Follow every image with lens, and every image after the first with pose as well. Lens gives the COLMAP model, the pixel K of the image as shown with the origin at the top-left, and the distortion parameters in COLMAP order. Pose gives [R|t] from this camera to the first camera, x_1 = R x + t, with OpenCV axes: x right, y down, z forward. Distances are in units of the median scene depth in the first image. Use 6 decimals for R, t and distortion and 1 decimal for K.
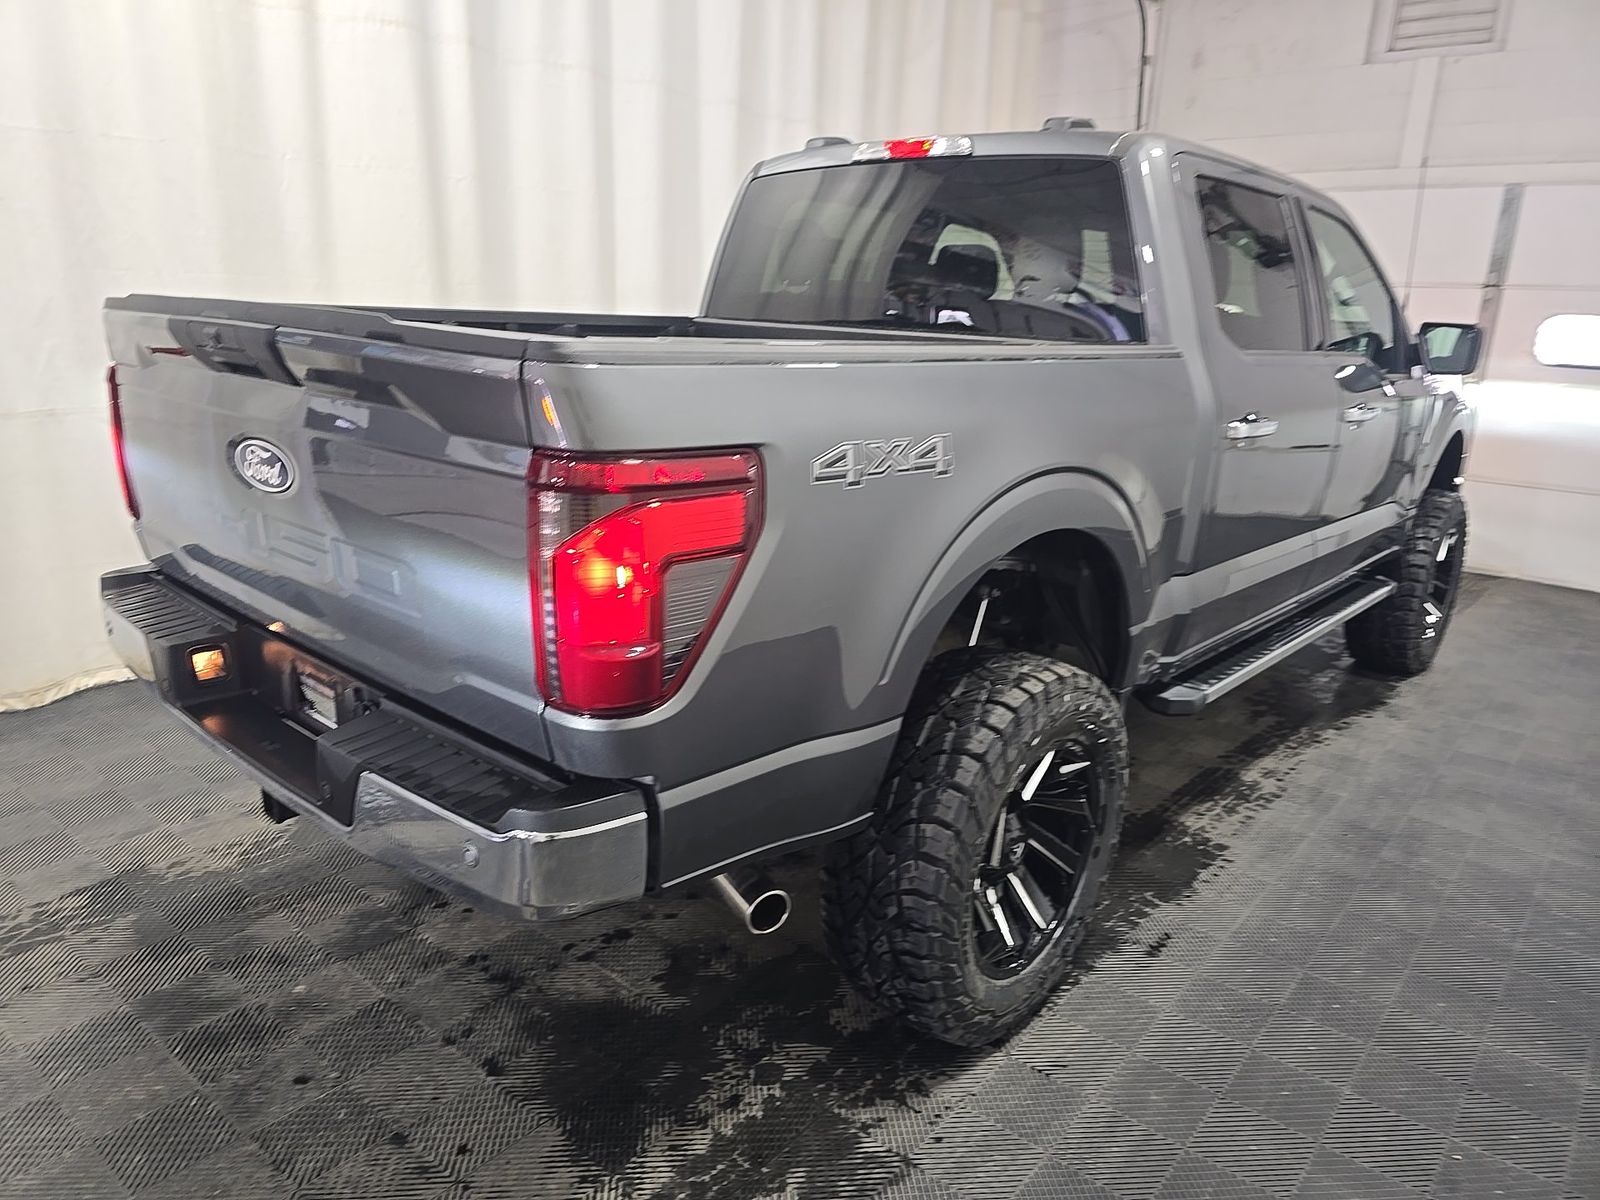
lens RADIAL K [[1083.6, 0, 800.0], [0, 1083.6, 600.0], [0, 0, 1]] dist [-0.000680, -0.002092]
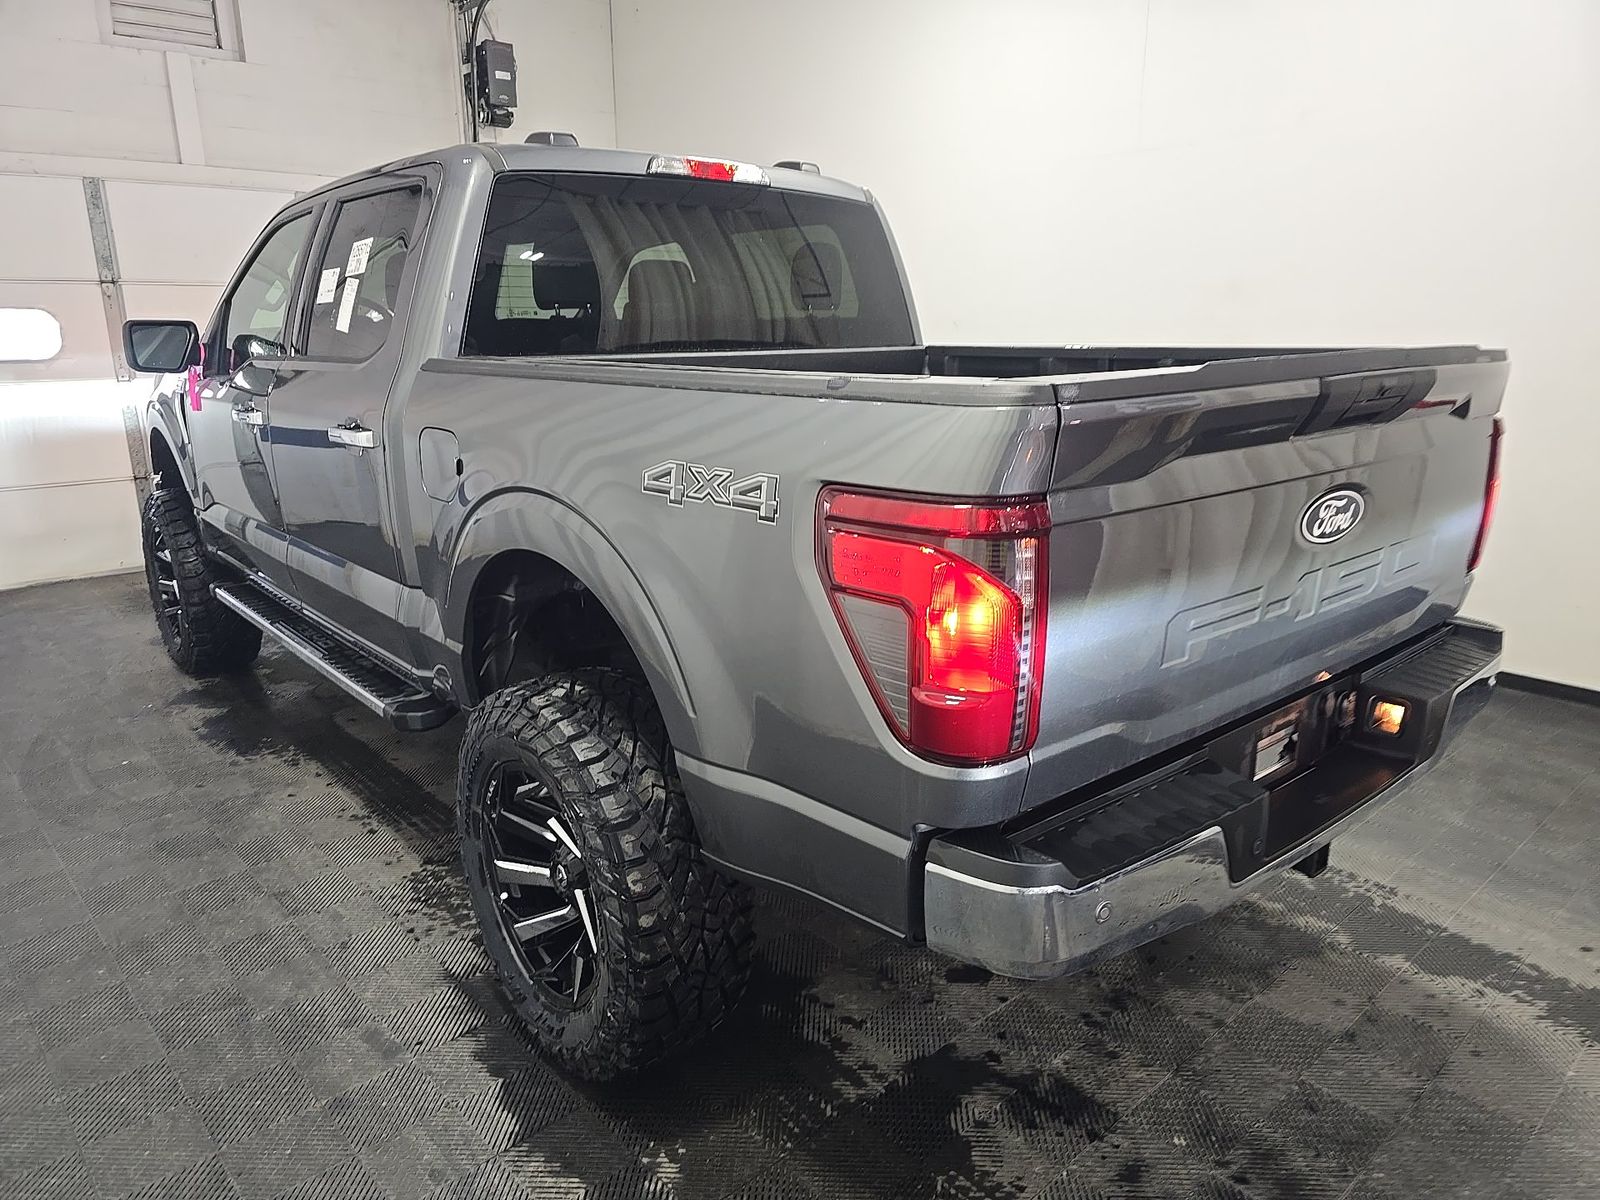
lens RADIAL K [[1075.2, 0, 839.3], [0, 1075.2, 605.4], [0, 0, 1]] dist [0.040419, -0.037992]
pose [[0.116832, -0.290940, 0.949581, -0.901911], [0.276042, 0.927967, 0.250355, -0.256778], [-0.954018, 0.232875, 0.188728, 0.775719]]
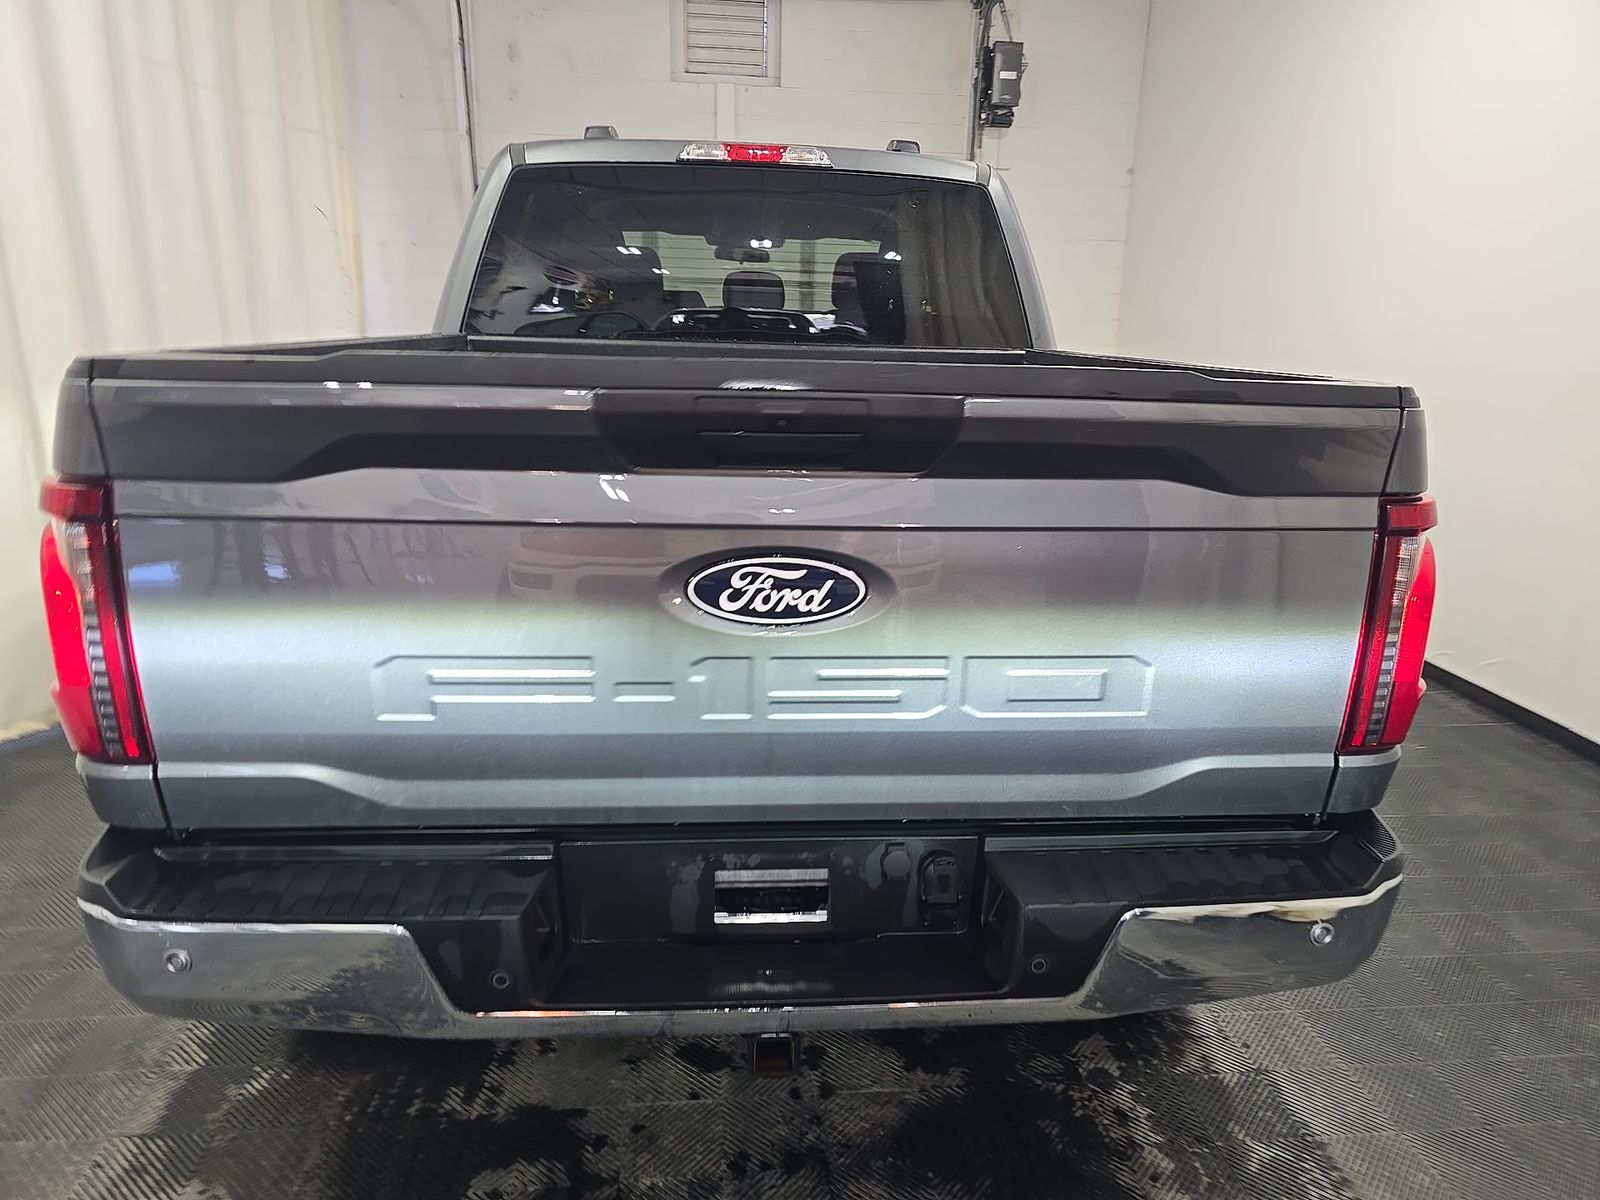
lens RADIAL K [[1075.2, 0, 839.3], [0, 1075.2, 605.4], [0, 0, 1]] dist [0.040419, -0.037992]
pose [[0.687456, -0.206545, 0.696235, -0.548395], [0.193721, 0.976120, 0.098297, -0.100651], [-0.699911, 0.067300, 0.711052, 0.275209]]
